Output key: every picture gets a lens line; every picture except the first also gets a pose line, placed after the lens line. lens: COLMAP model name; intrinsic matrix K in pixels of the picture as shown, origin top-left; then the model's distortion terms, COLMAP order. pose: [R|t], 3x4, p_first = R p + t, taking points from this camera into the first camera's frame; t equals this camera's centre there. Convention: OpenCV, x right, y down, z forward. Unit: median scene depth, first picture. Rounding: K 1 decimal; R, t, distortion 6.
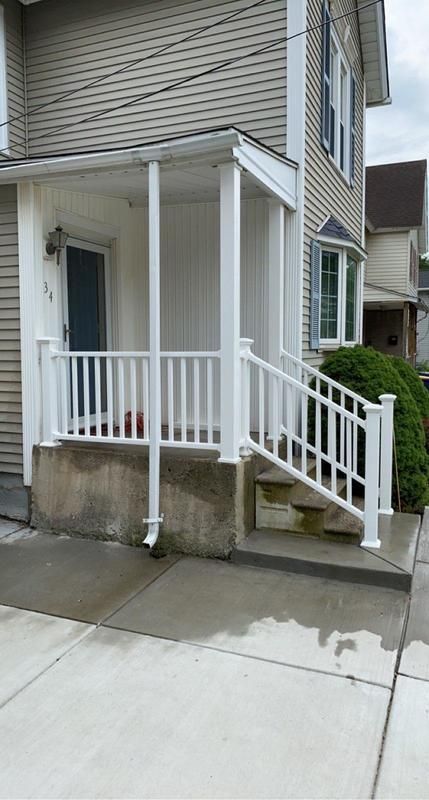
lens RADIAL K [[590.3, 0, 214.5], [0, 590.3, 389.3], [0, 0, 1]] dist [-0.002583, -0.006429]
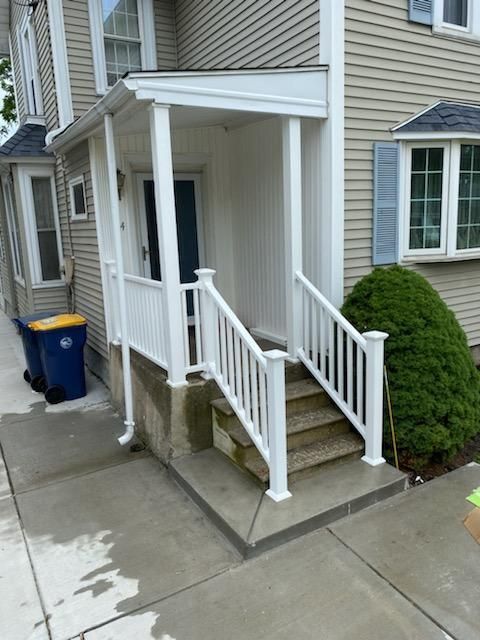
lens RADIAL K [[493.2, 0, 233.9], [0, 493.2, 317.5], [0, 0, 1]] dist [-0.007391, 0.006131]
pose [[0.788479, 0.087972, -0.608738, 0.515418], [-0.006693, 0.990887, 0.134530, -0.098033], [0.615026, -0.102000, 0.781882, 0.280763]]
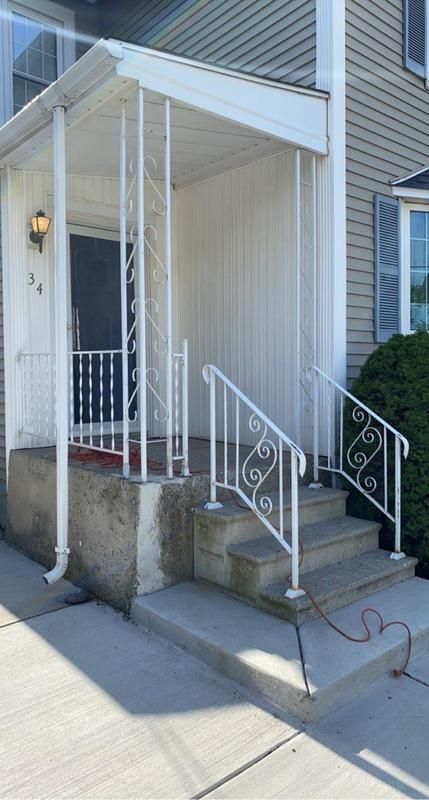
lens RADIAL K [[586.6, 0, 213.9], [0, 586.6, 387.1], [0, 0, 1]] dist [-0.002553, -0.004195]
pose [[0.892359, 0.002492, -0.451320, 0.343632], [-0.024027, 0.998829, -0.041991, 0.024833], [0.450687, 0.048315, 0.891373, 0.288743]]
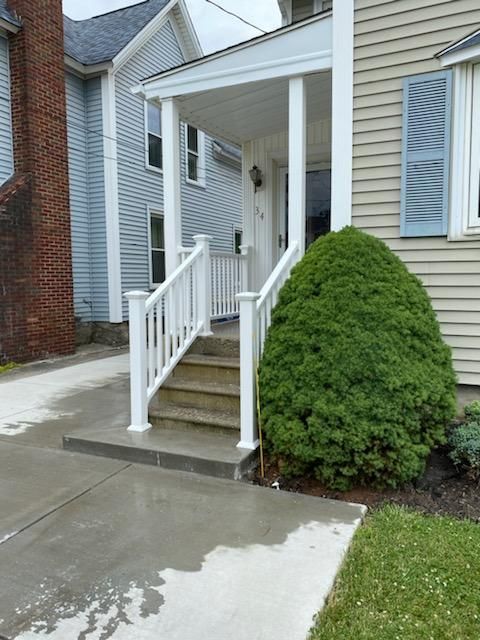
lens RADIAL K [[485.3, 0, 240.0], [0, 485.3, 320.0], [0, 0, 1]] dist [0.009767, -0.005510]
pose [[-0.036472, 0.088220, -0.995433, 0.835827], [-0.071712, 0.993297, 0.090658, -0.009590], [0.996758, 0.074691, -0.029901, 0.915928]]
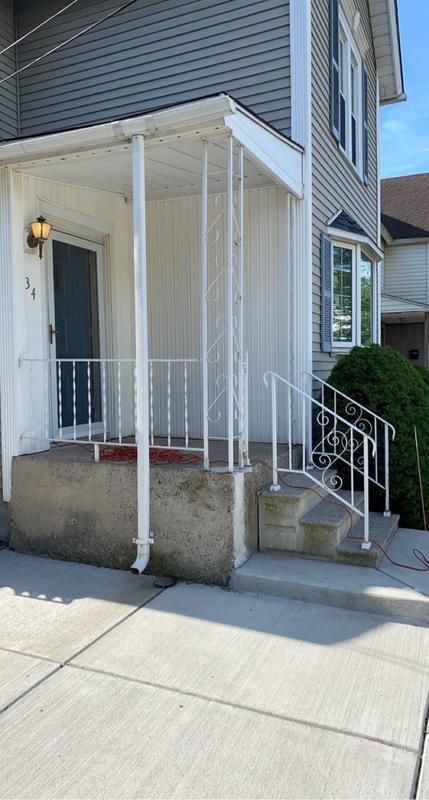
lens RADIAL K [[586.6, 0, 213.9], [0, 586.6, 387.1], [0, 0, 1]] dist [-0.002553, -0.004195]
pose [[0.999255, -0.010497, -0.037134, 0.031347], [0.008920, 0.999061, -0.042396, 0.026306], [0.037545, 0.042033, 0.998411, 0.099362]]
